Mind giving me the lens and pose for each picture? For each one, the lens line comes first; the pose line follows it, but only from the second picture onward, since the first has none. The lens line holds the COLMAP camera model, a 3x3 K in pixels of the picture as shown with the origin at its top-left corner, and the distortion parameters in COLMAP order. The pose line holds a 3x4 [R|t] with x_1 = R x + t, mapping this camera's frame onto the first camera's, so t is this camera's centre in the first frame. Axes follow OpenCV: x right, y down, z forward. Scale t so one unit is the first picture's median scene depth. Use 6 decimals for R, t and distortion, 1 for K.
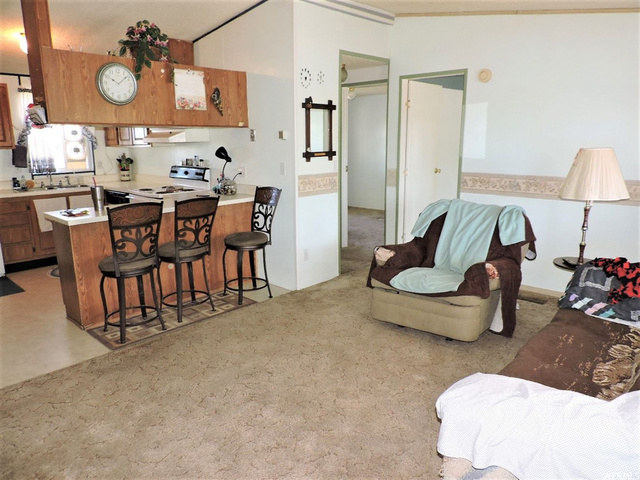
lens RADIAL K [[451.9, 0, 320.0], [0, 451.9, 240.0], [0, 0, 1]] dist [-0.021152, 0.000152]
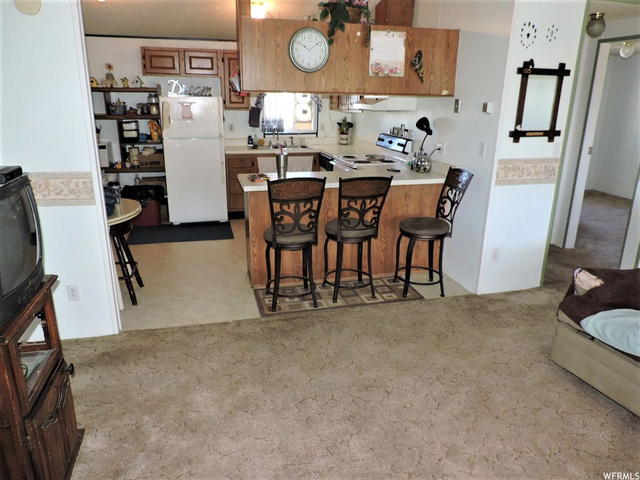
lens RADIAL K [[451.9, 0, 320.0], [0, 451.9, 240.0], [0, 0, 1]] dist [-0.021152, 0.000152]
pose [[0.850390, 0.175924, -0.495871, 0.108788], [-0.133122, 0.983722, 0.120706, -0.056224], [0.509034, -0.036636, 0.859966, 0.138577]]
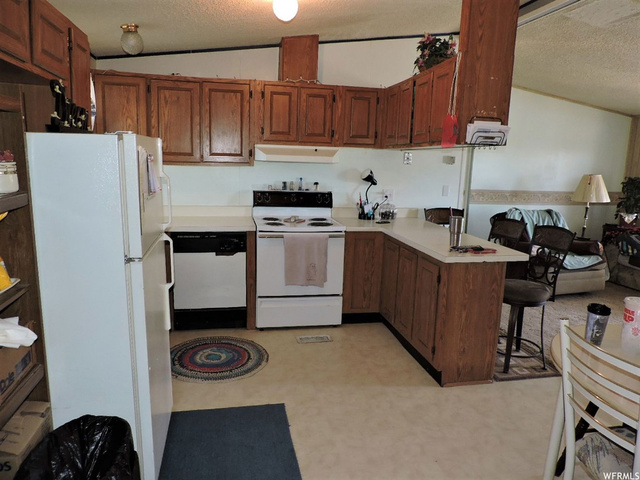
lens RADIAL K [[452.7, 0, 322.6], [0, 452.7, 239.3], [0, 0, 1]] dist [-0.029037, 0.000180]
pose [[0.569316, -0.116847, 0.813773, -1.229434], [0.142143, 0.988931, 0.042554, -0.137938], [-0.809738, 0.091445, 0.579623, 0.652870]]
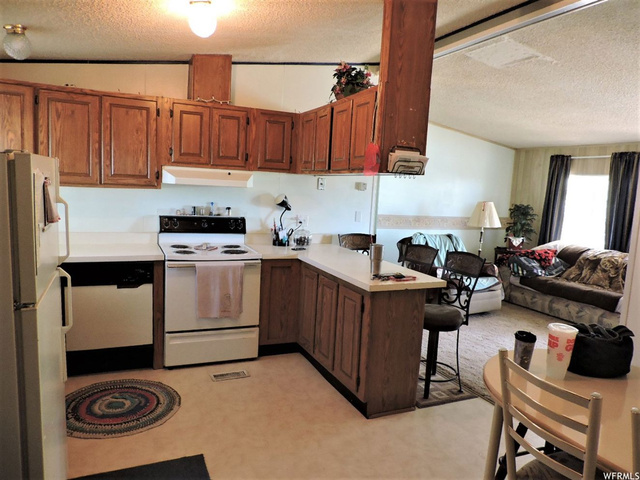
lens RADIAL K [[451.9, 0, 320.0], [0, 451.9, 240.0], [0, 0, 1]] dist [-0.021152, 0.000152]
pose [[0.381256, -0.080679, 0.920942, -1.214581], [0.144024, 0.989205, 0.027035, -0.152825], [-0.913182, 0.122330, 0.388760, 0.699169]]
